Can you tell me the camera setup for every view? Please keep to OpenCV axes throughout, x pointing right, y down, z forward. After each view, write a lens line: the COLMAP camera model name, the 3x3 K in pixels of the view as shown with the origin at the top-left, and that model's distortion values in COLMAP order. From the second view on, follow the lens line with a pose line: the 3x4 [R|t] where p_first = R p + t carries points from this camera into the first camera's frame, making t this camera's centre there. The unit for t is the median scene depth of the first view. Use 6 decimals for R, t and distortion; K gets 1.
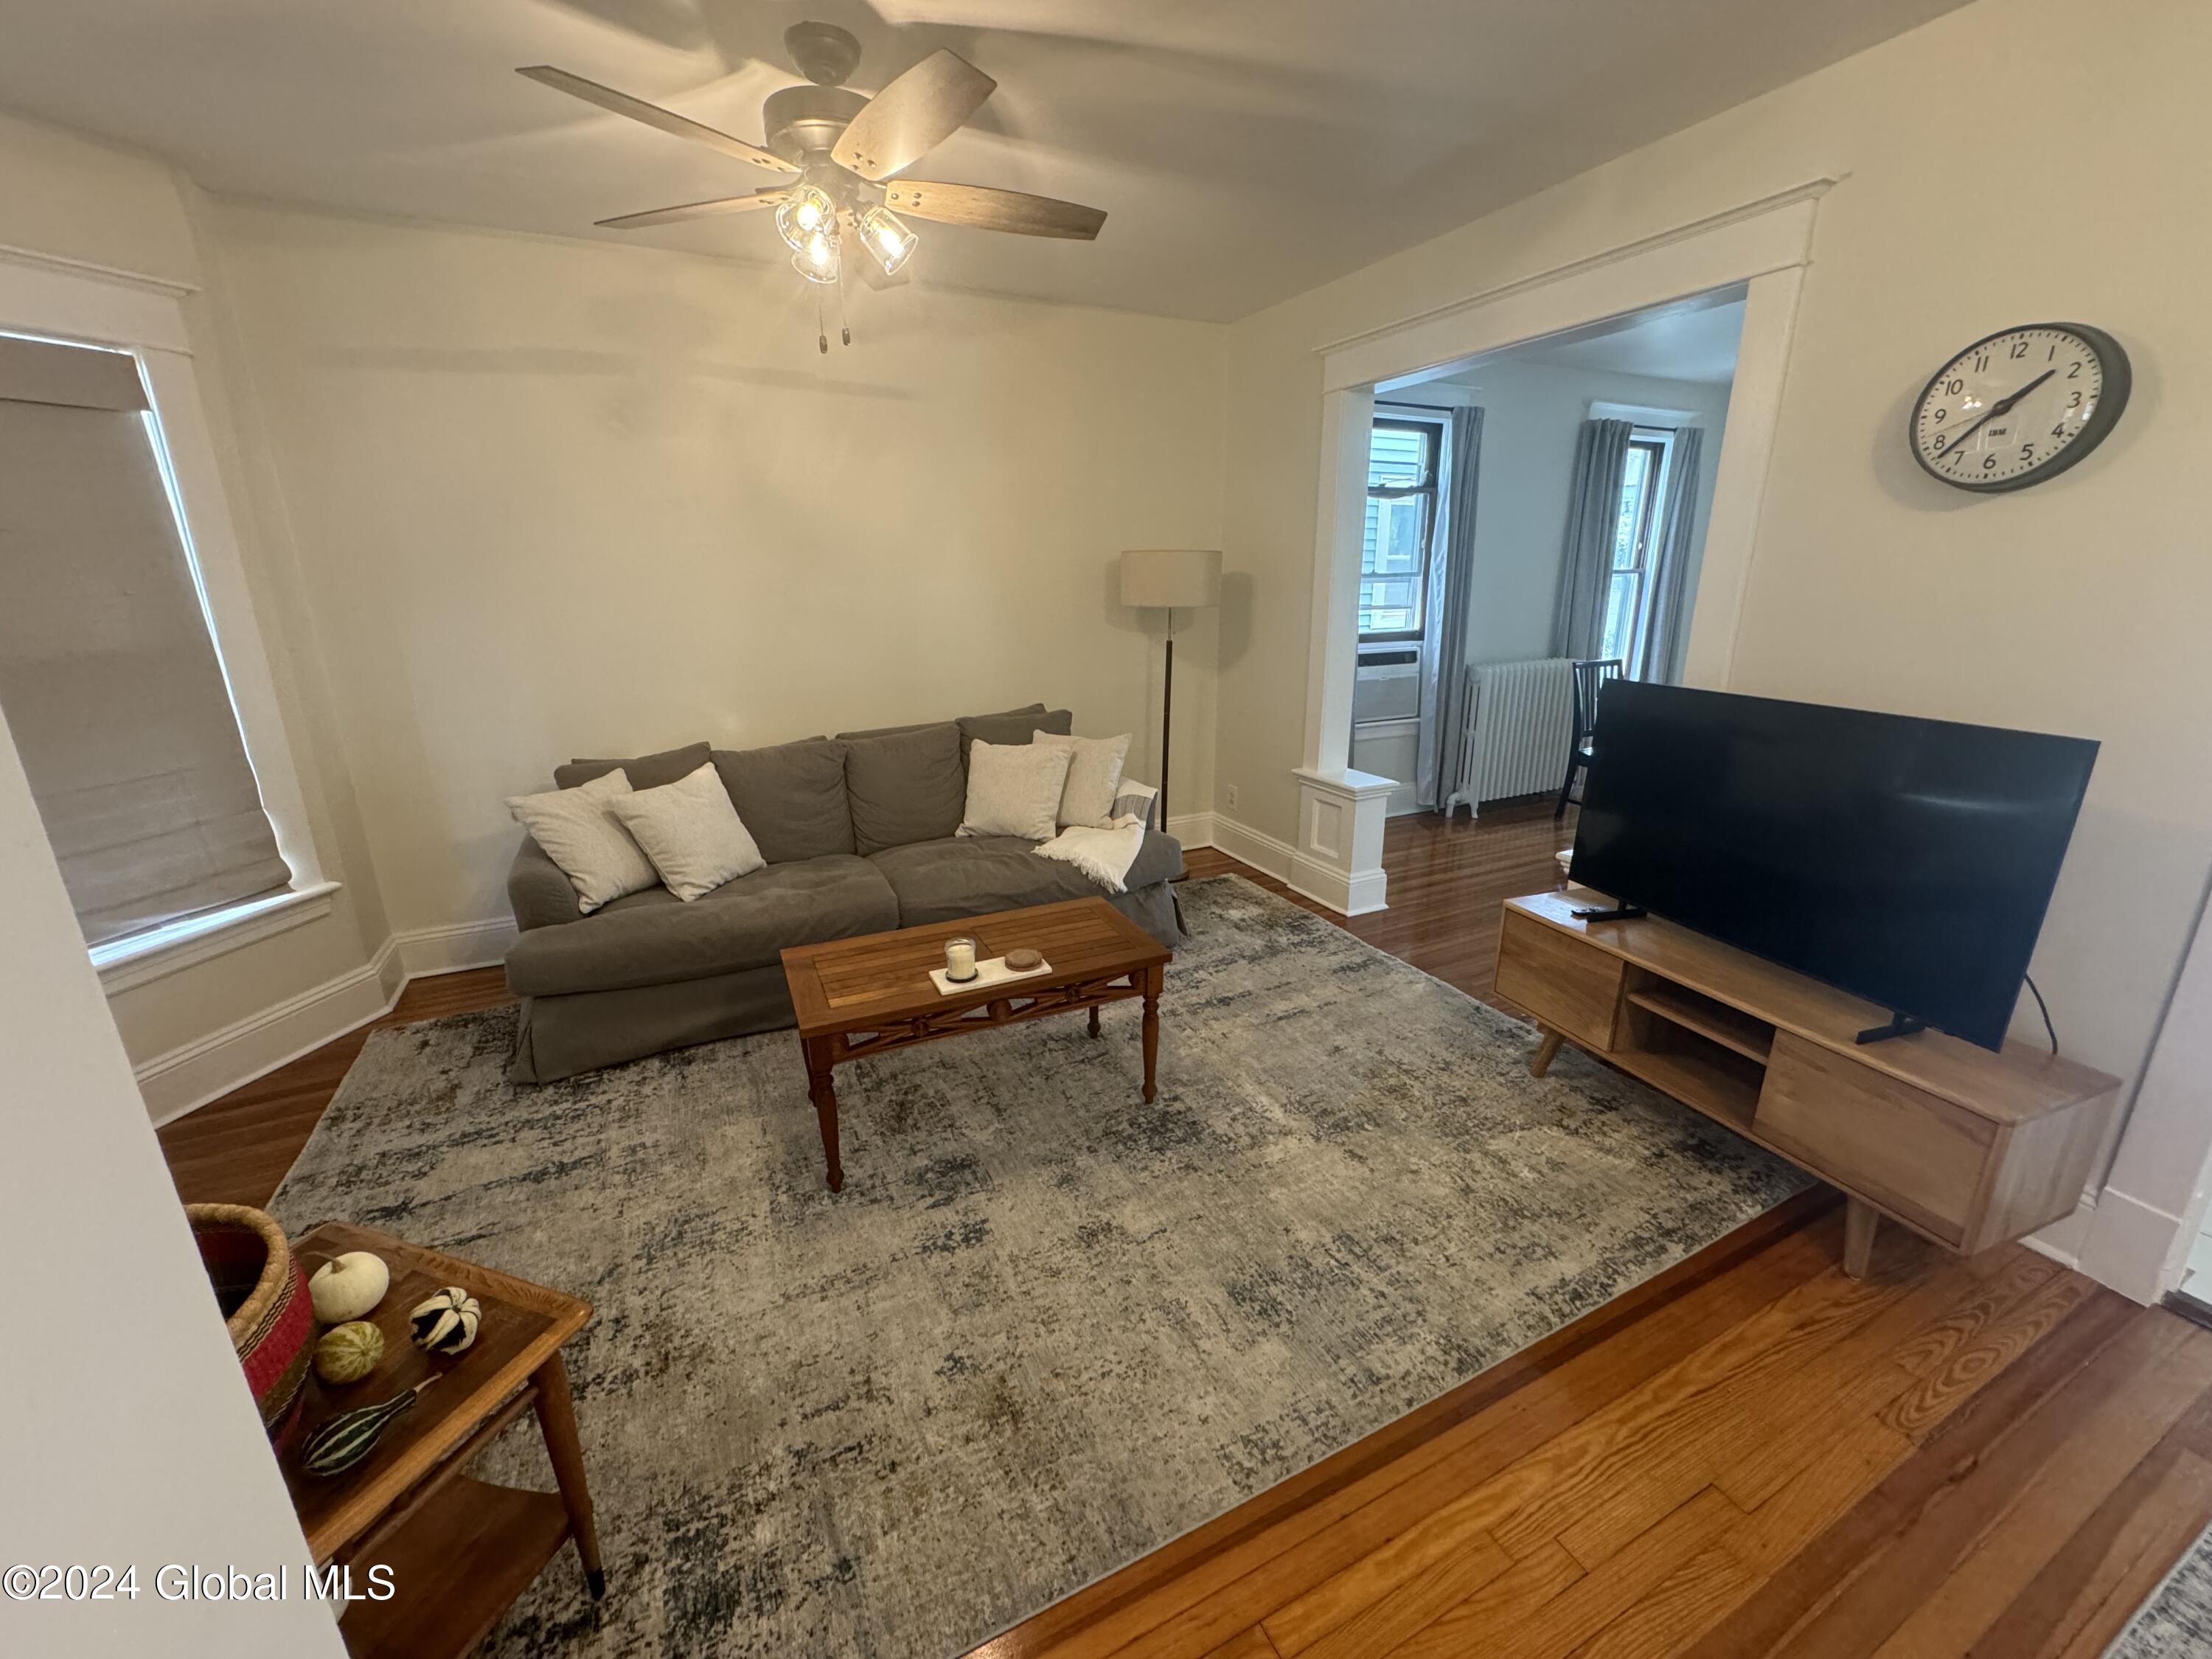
lens RADIAL K [[880.1, 0, 1104.8], [0, 880.1, 825.1], [0, 0, 1]] dist [-0.002492, 0.000551]
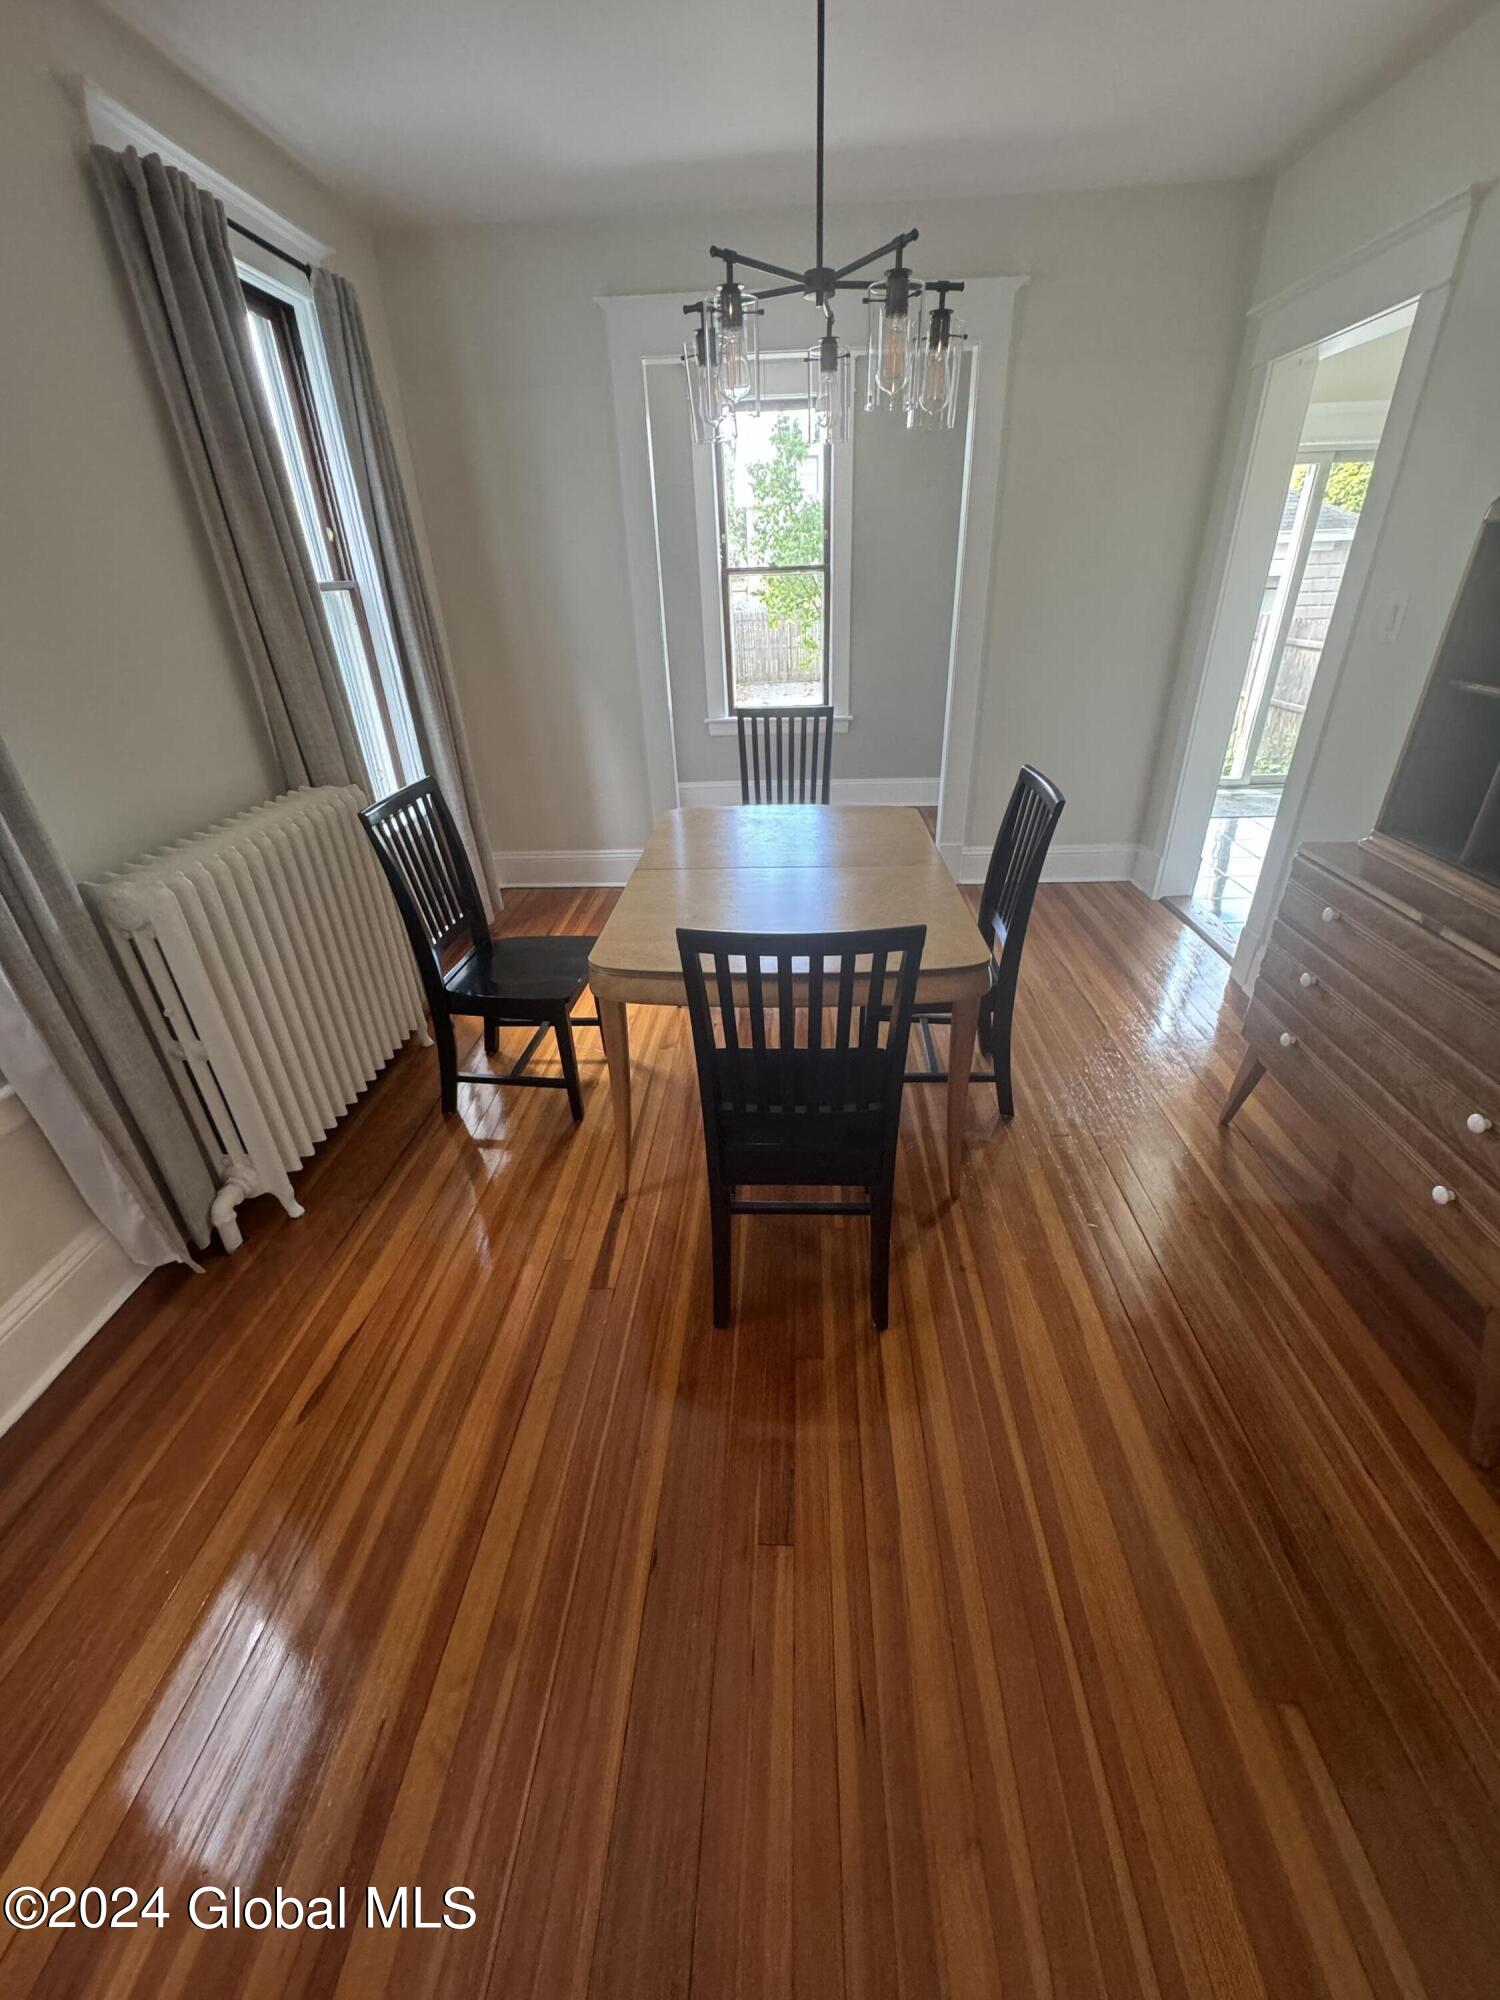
lens RADIAL K [[795.8, 0, 753.3], [0, 795.8, 997.1], [0, 0, 1]] dist [-0.002492, 0.000551]
pose [[0.485597, -0.419356, 0.767031, 0.646013], [0.267561, 0.906616, 0.326281, -0.397537], [-0.832230, 0.046787, 0.552453, 1.398685]]
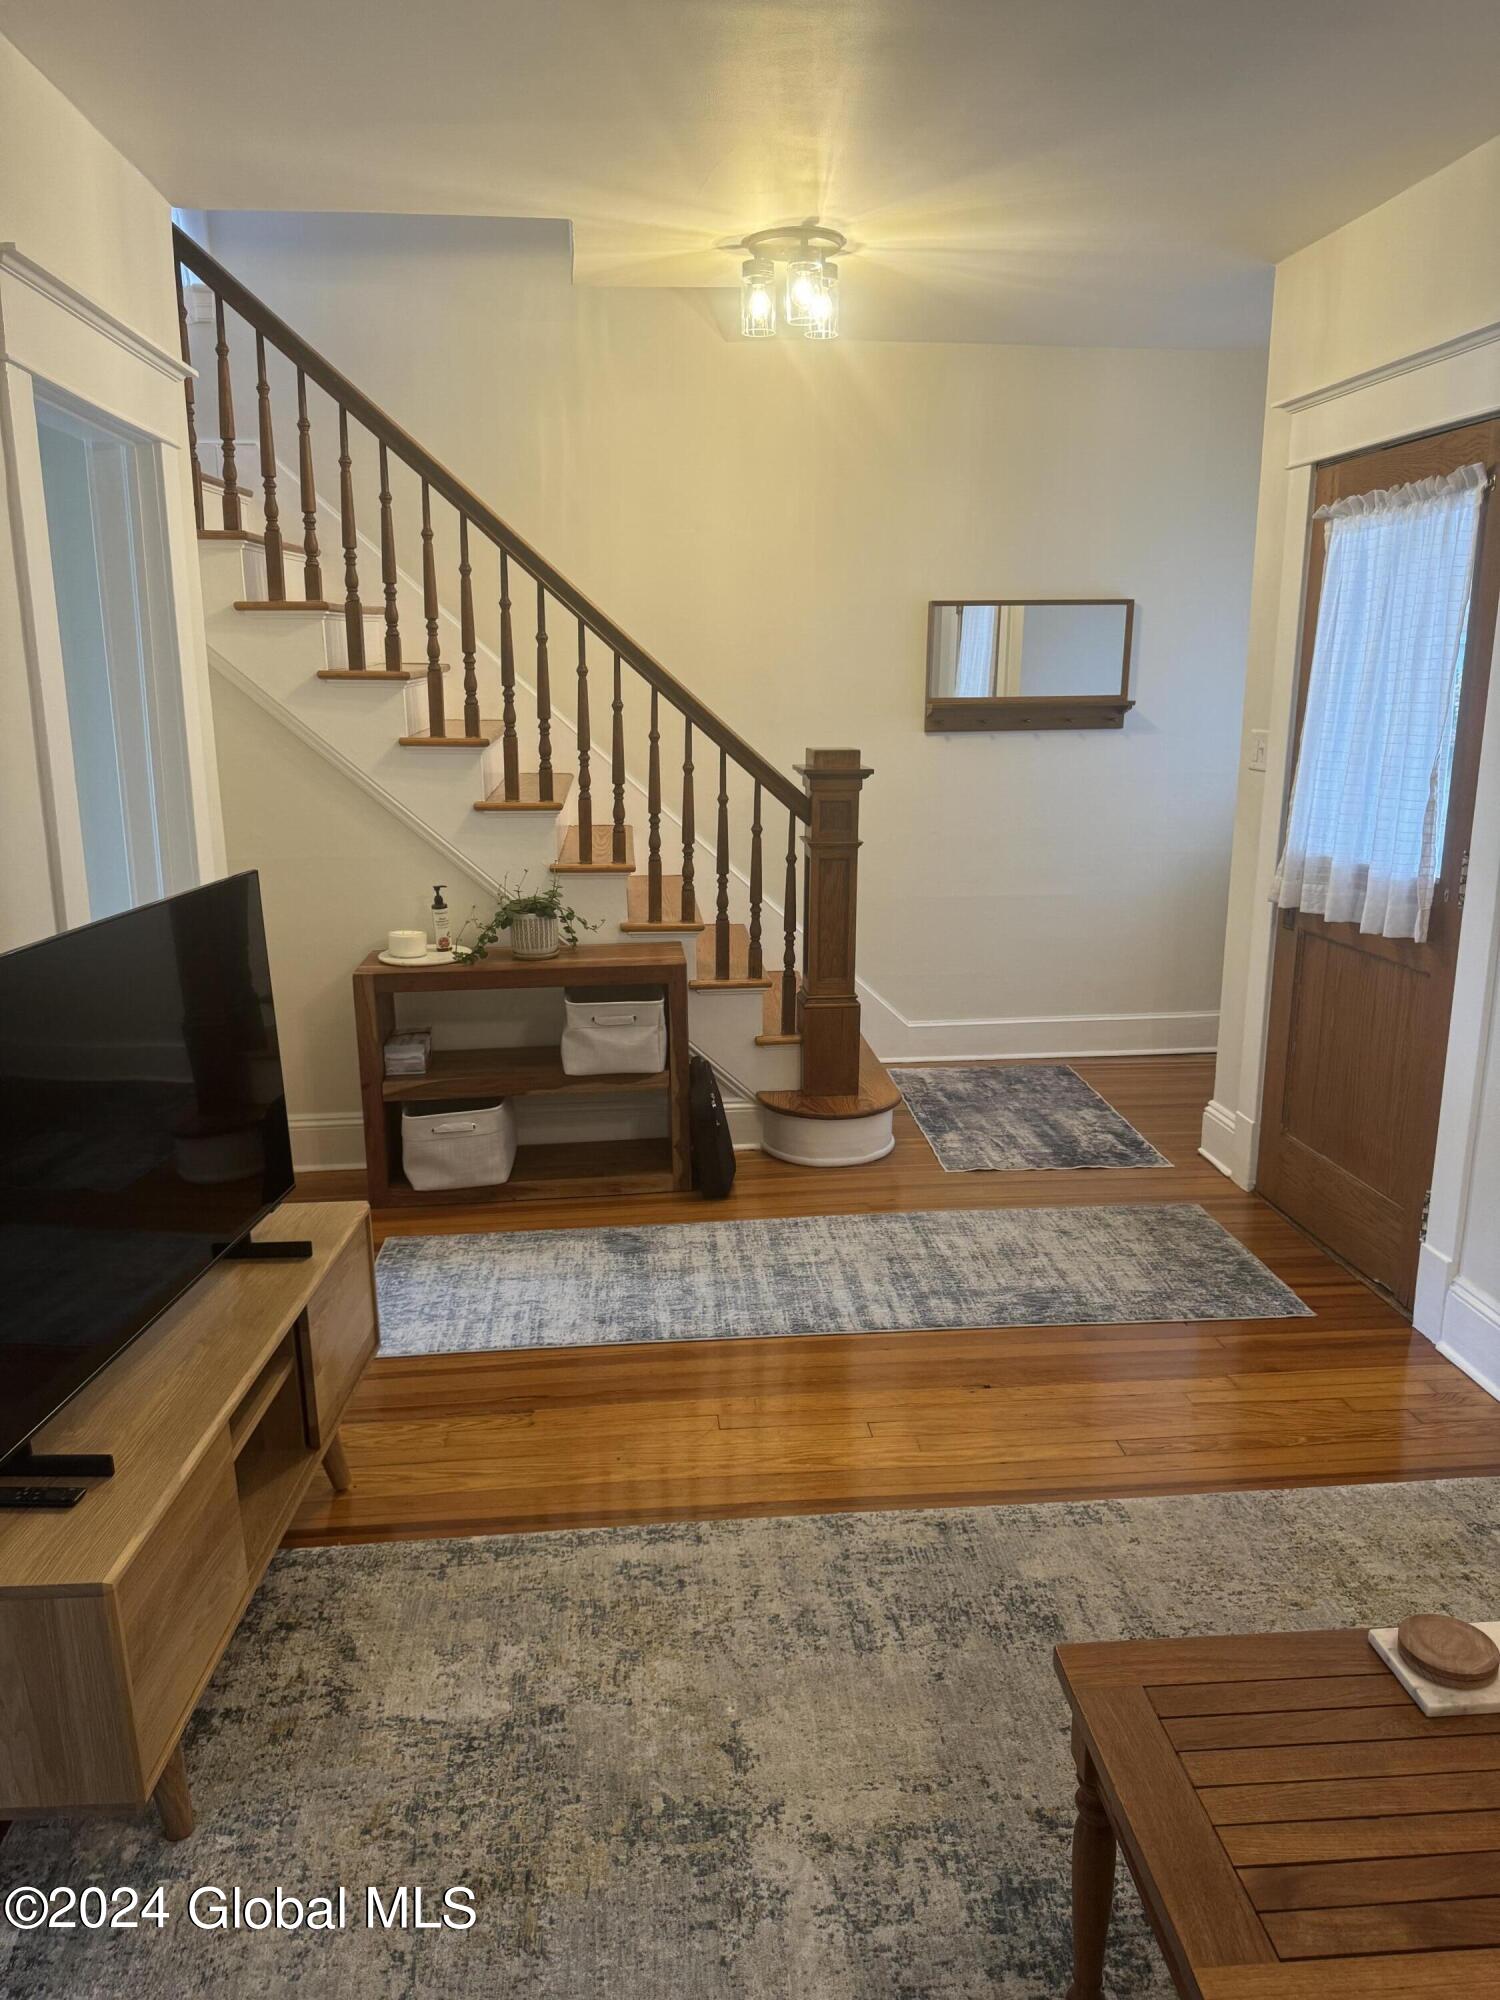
lens RADIAL K [[1402.9, 0, 750.0], [0, 1402.9, 1000.0], [0, 0, 1]] dist [0.227929, -0.352242]
pose [[-0.934734, -0.071004, 0.348181, -0.004359], [0.105946, 0.879585, 0.463796, -0.456294], [-0.339186, 0.470414, -0.814655, 1.503773]]
